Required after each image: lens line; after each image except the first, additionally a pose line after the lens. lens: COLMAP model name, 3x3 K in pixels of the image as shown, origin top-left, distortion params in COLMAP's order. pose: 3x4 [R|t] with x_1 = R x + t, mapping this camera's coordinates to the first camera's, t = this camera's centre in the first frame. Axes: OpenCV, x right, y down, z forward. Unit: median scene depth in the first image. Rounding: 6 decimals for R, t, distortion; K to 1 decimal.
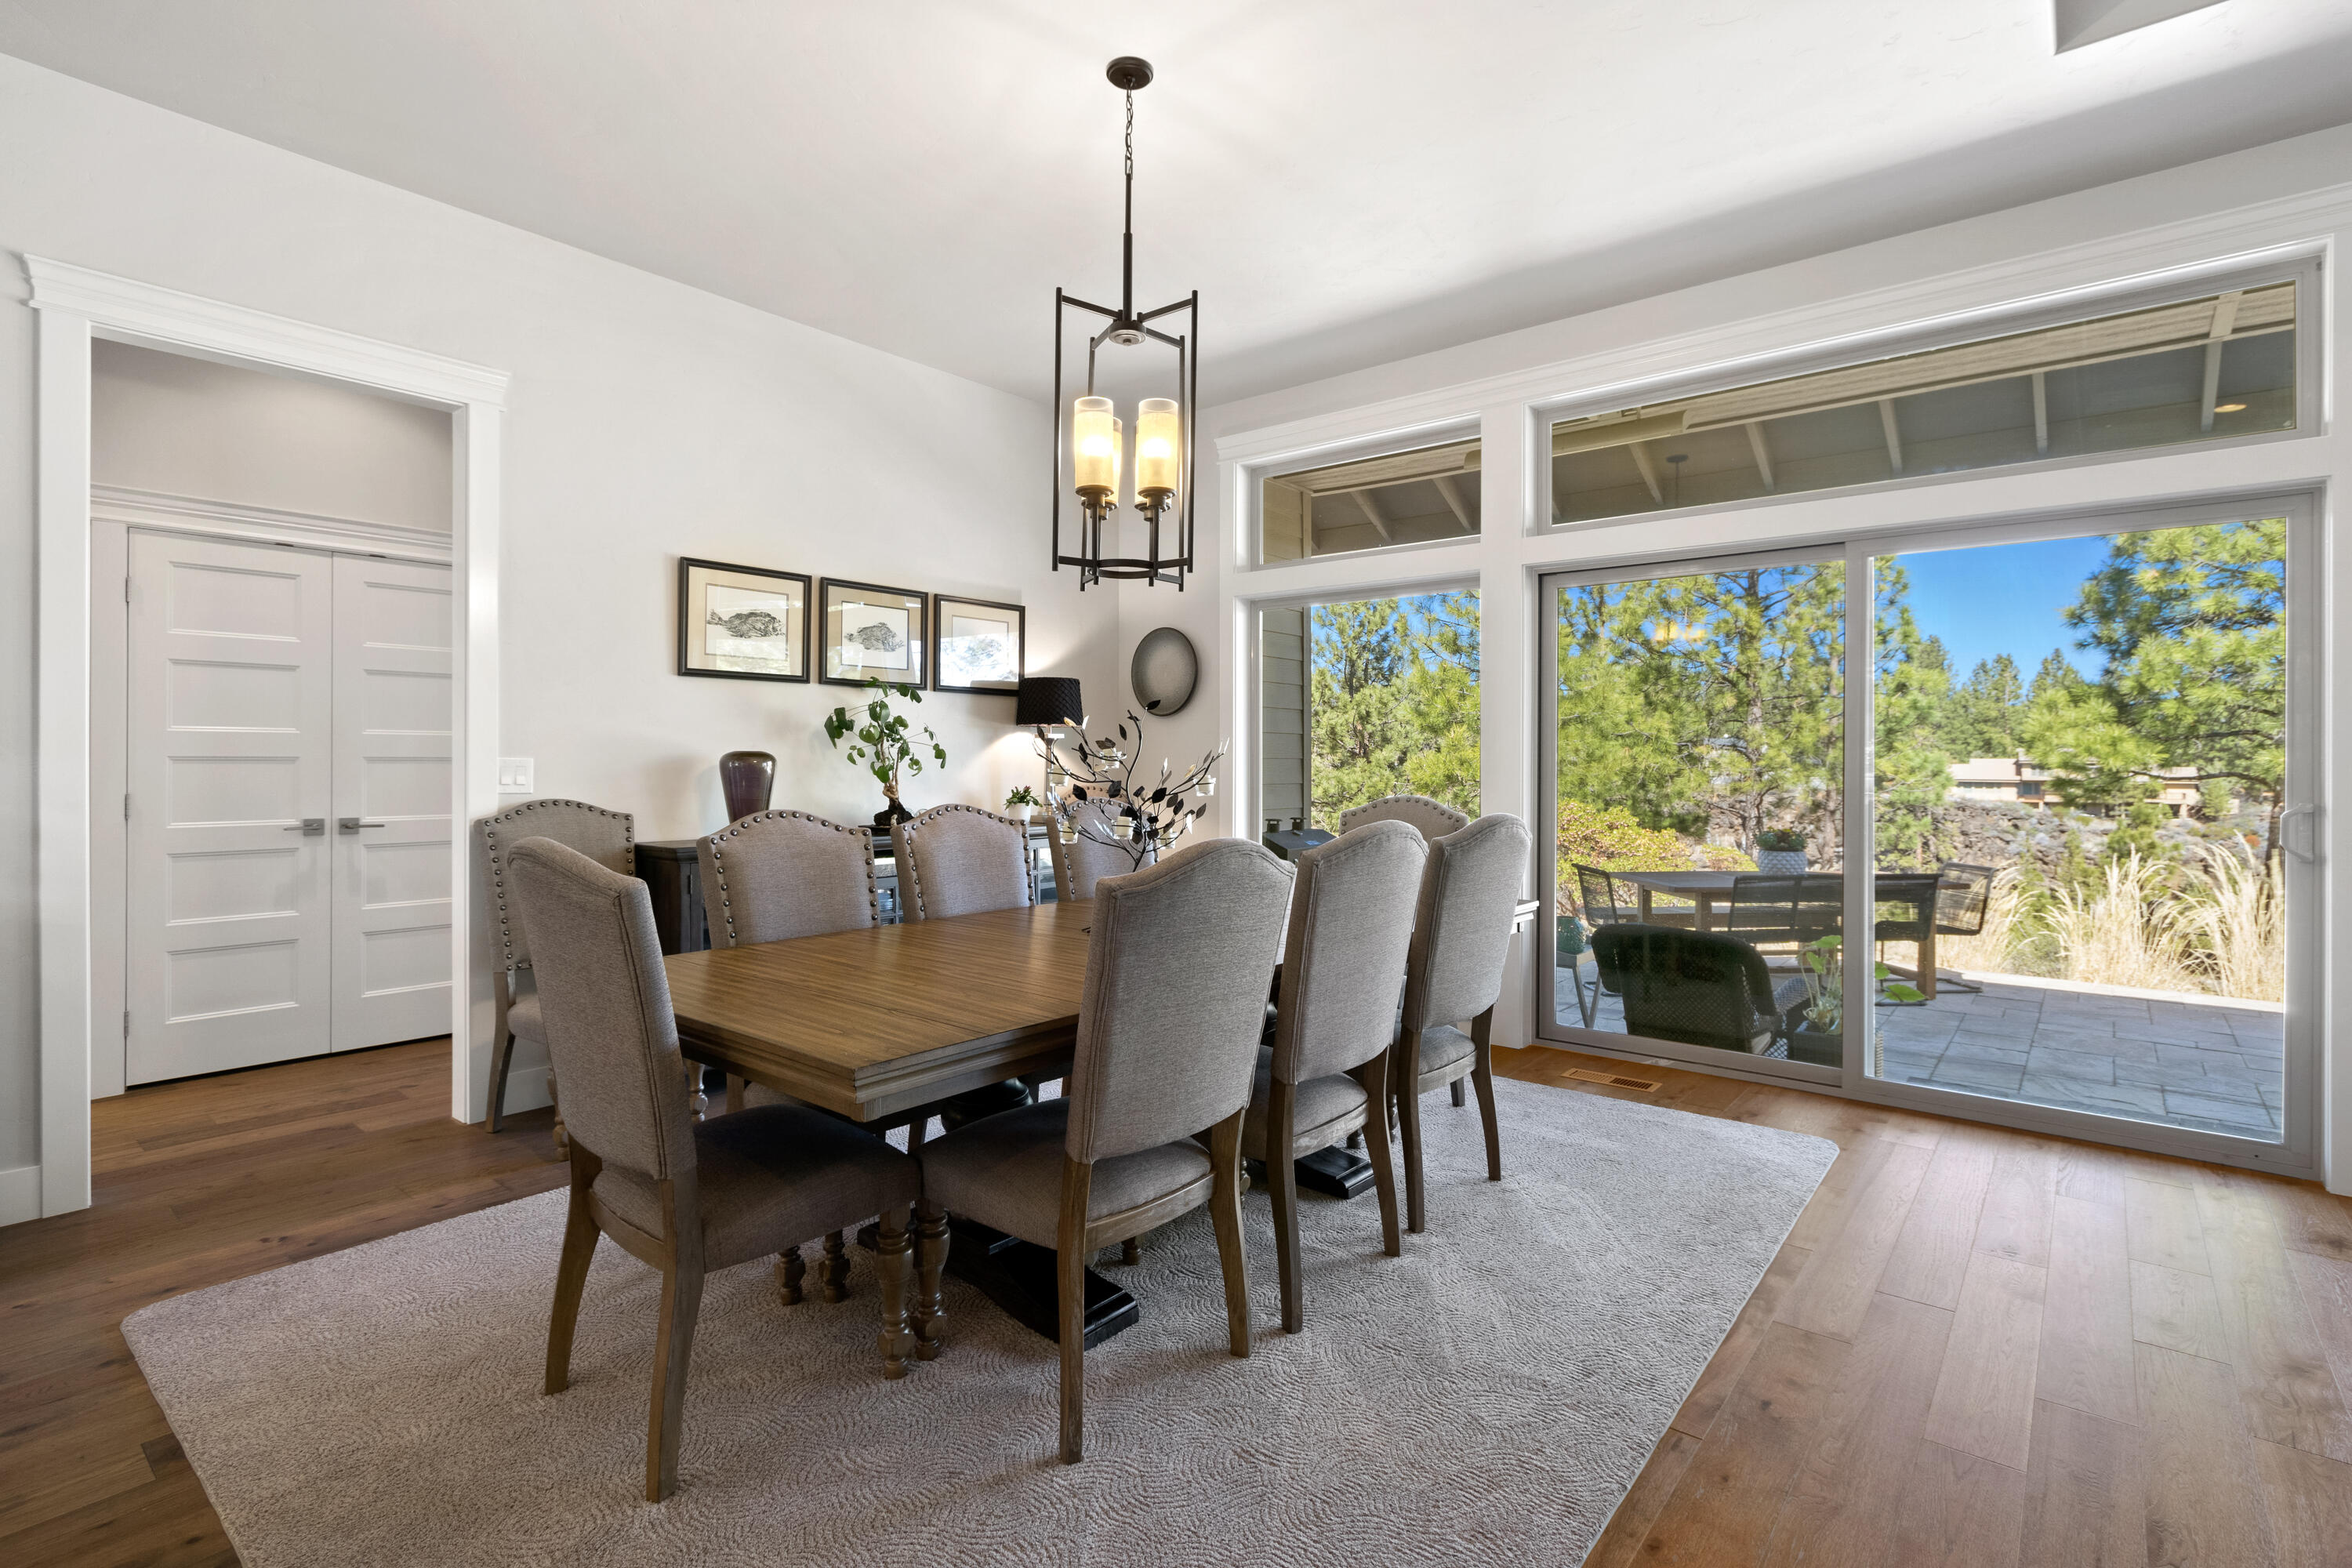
lens RADIAL K [[1096.3, 0, 1184.3], [0, 1096.3, 748.4], [0, 0, 1]] dist [0.001583, 0.000049]
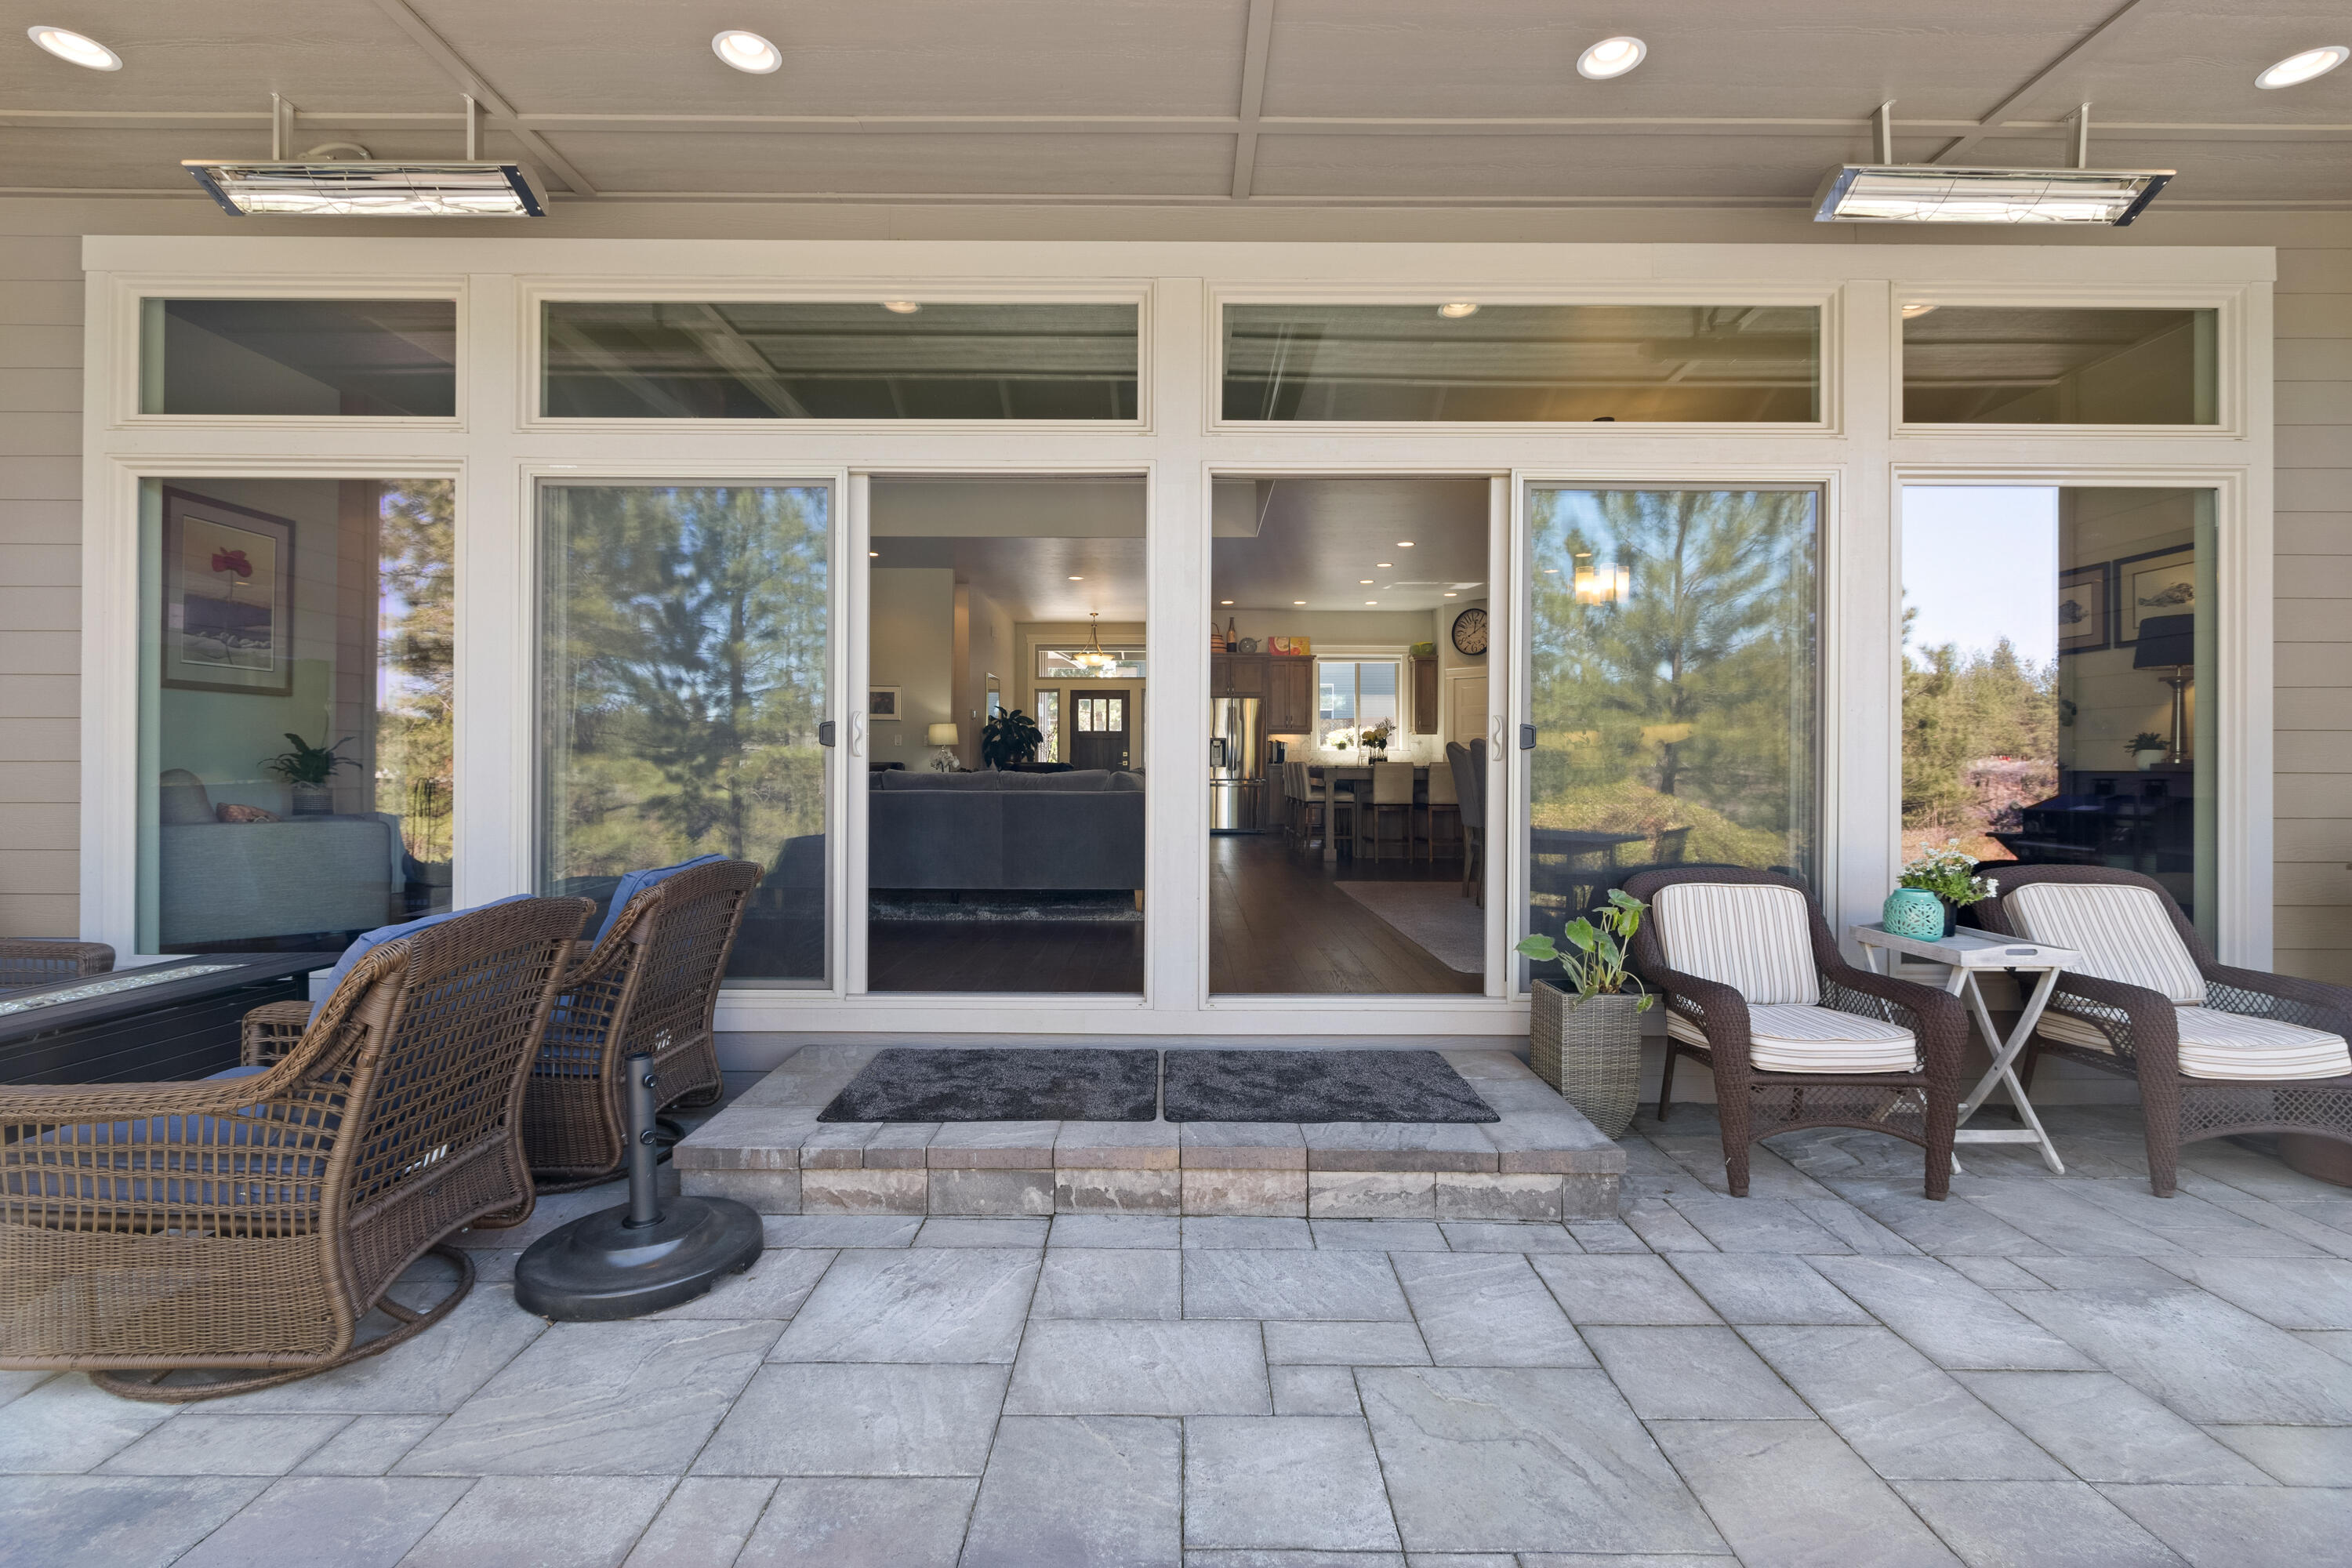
lens RADIAL K [[1060.0, 0, 1185.0], [0, 1060.0, 761.1], [0, 0, 1]] dist [0.002122, -0.000222]
pose [[-0.768406, -0.008591, -0.639905, 1.260024], [-0.000858, 0.999923, -0.012394, 0.079469], [0.639962, -0.008975, -0.768354, 1.327694]]
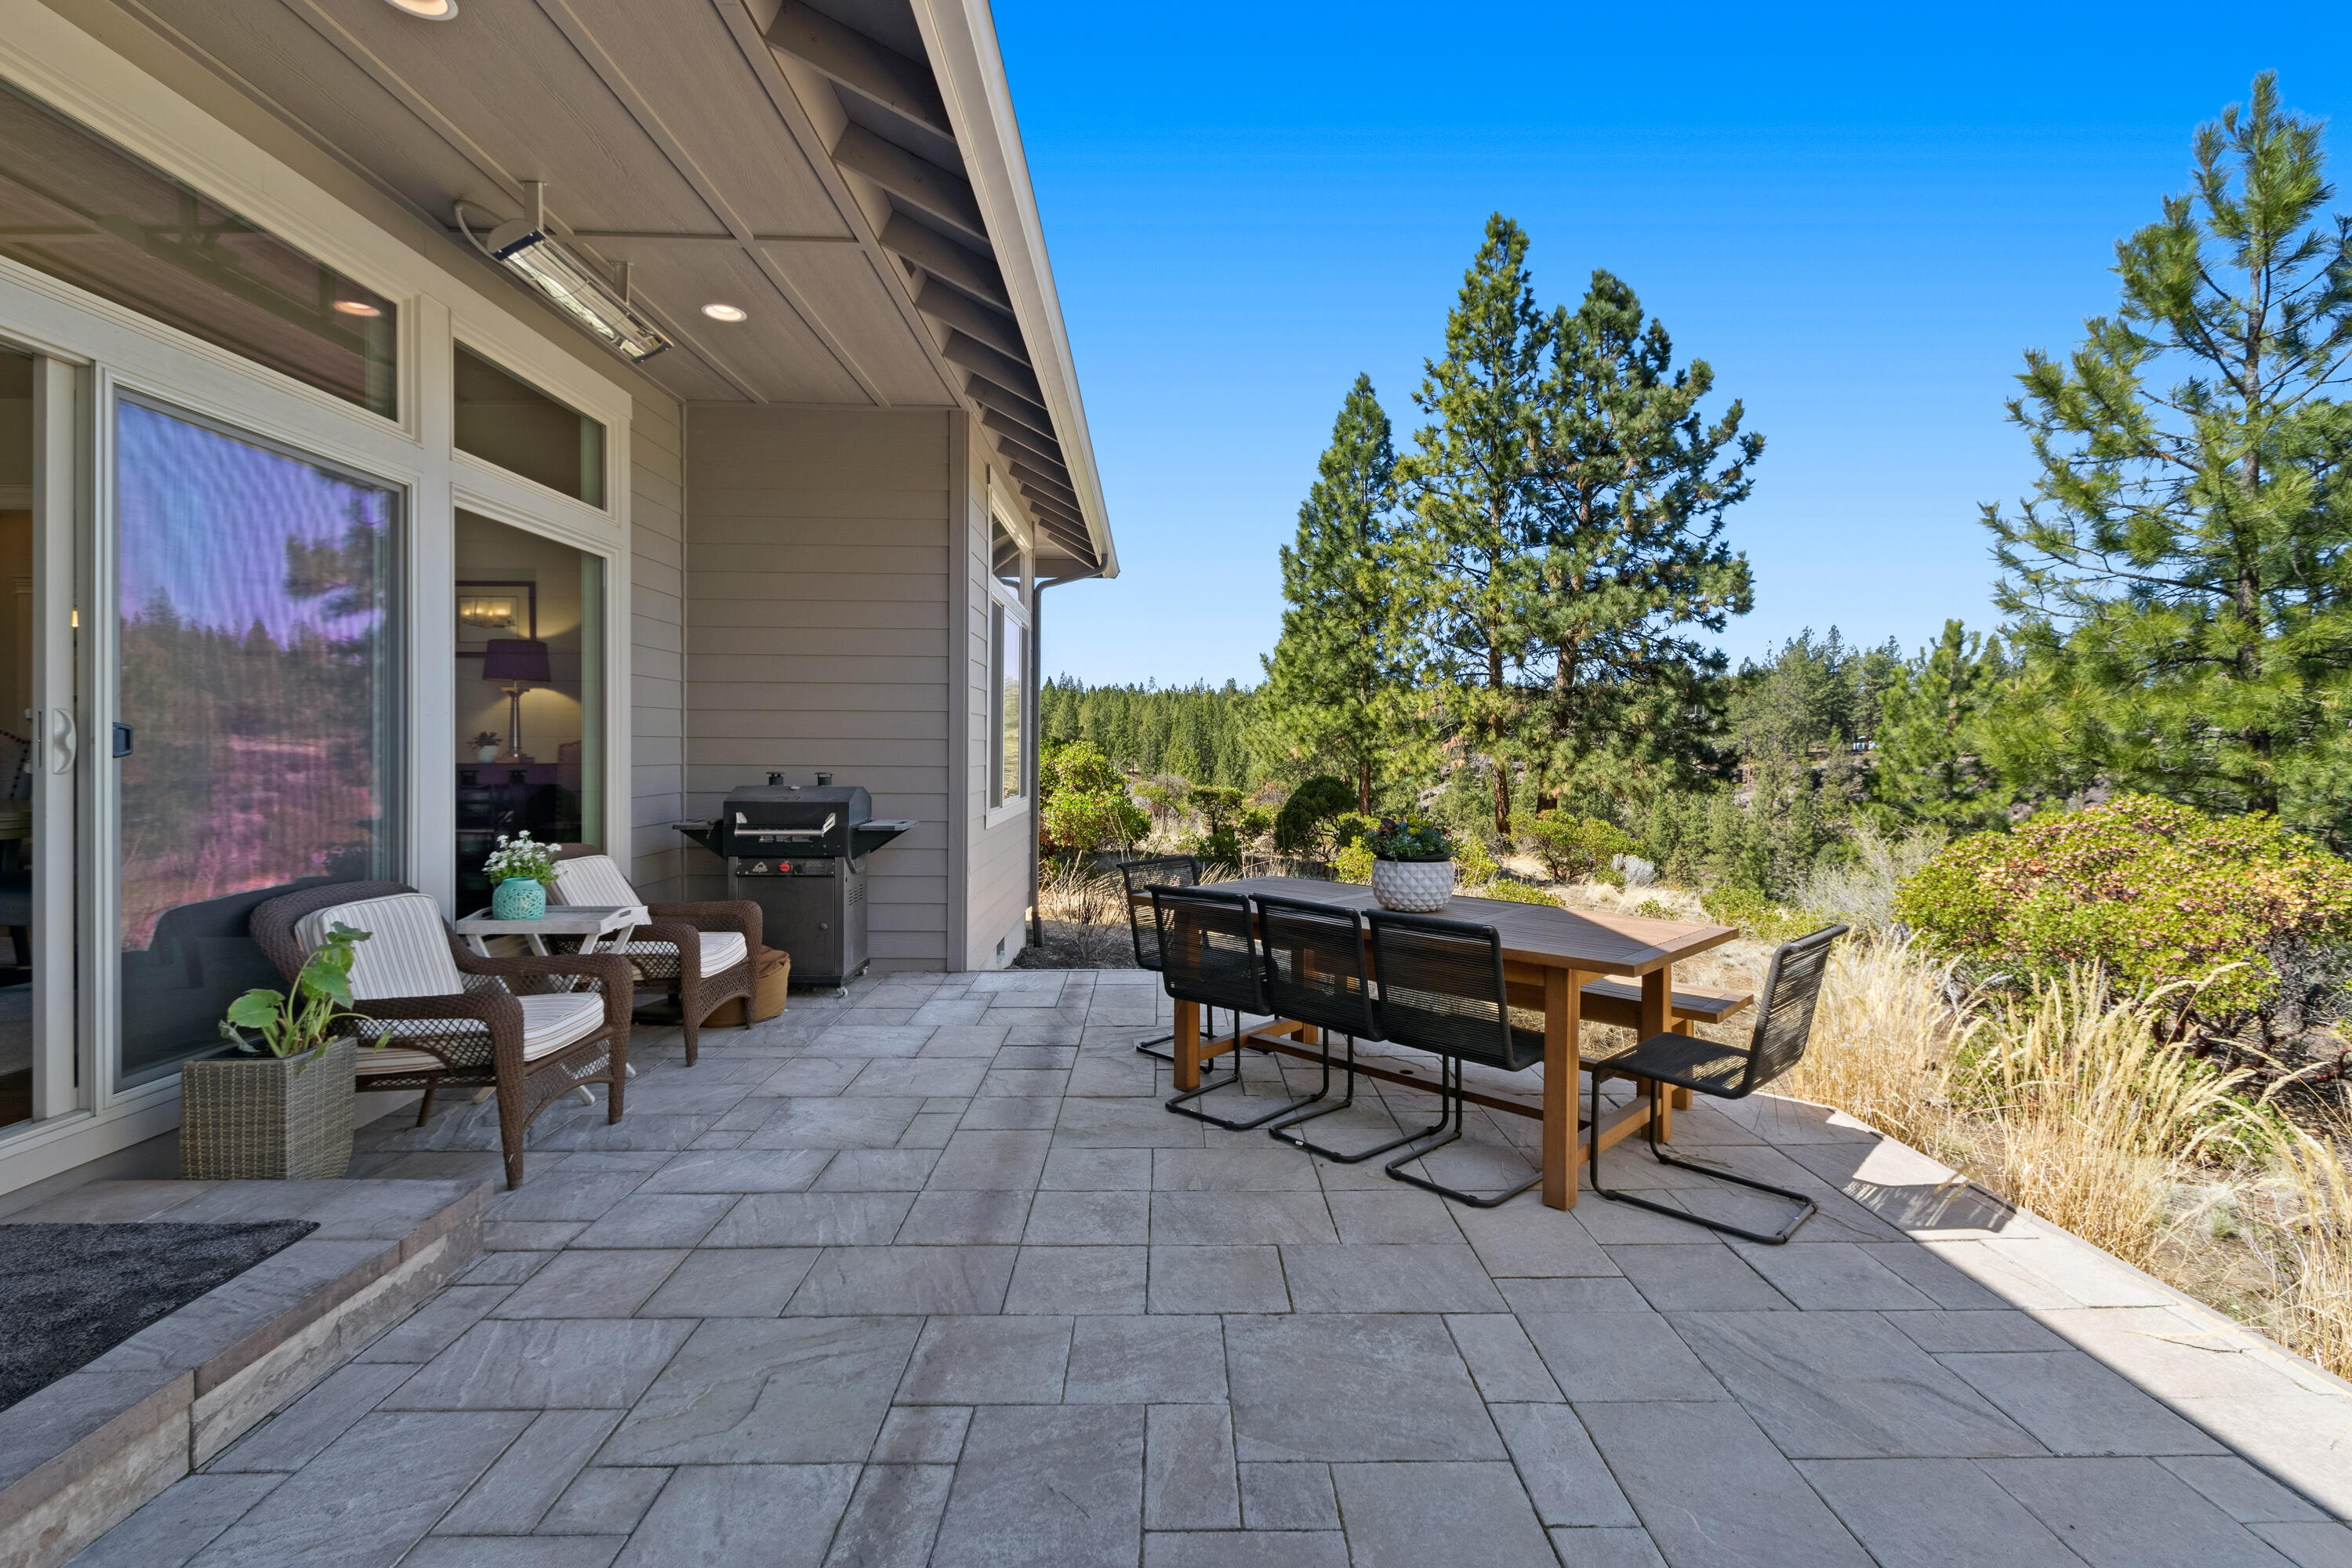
lens RADIAL K [[1052.2, 0, 1184.3], [0, 1052.2, 762.7], [0, 0, 1]] dist [0.001507, 0.000191]
pose [[0.652650, 0.011140, -0.757578, 1.369941], [0.004043, 0.999826, 0.018186, 0.054458], [0.757649, -0.014932, 0.652492, 0.929648]]
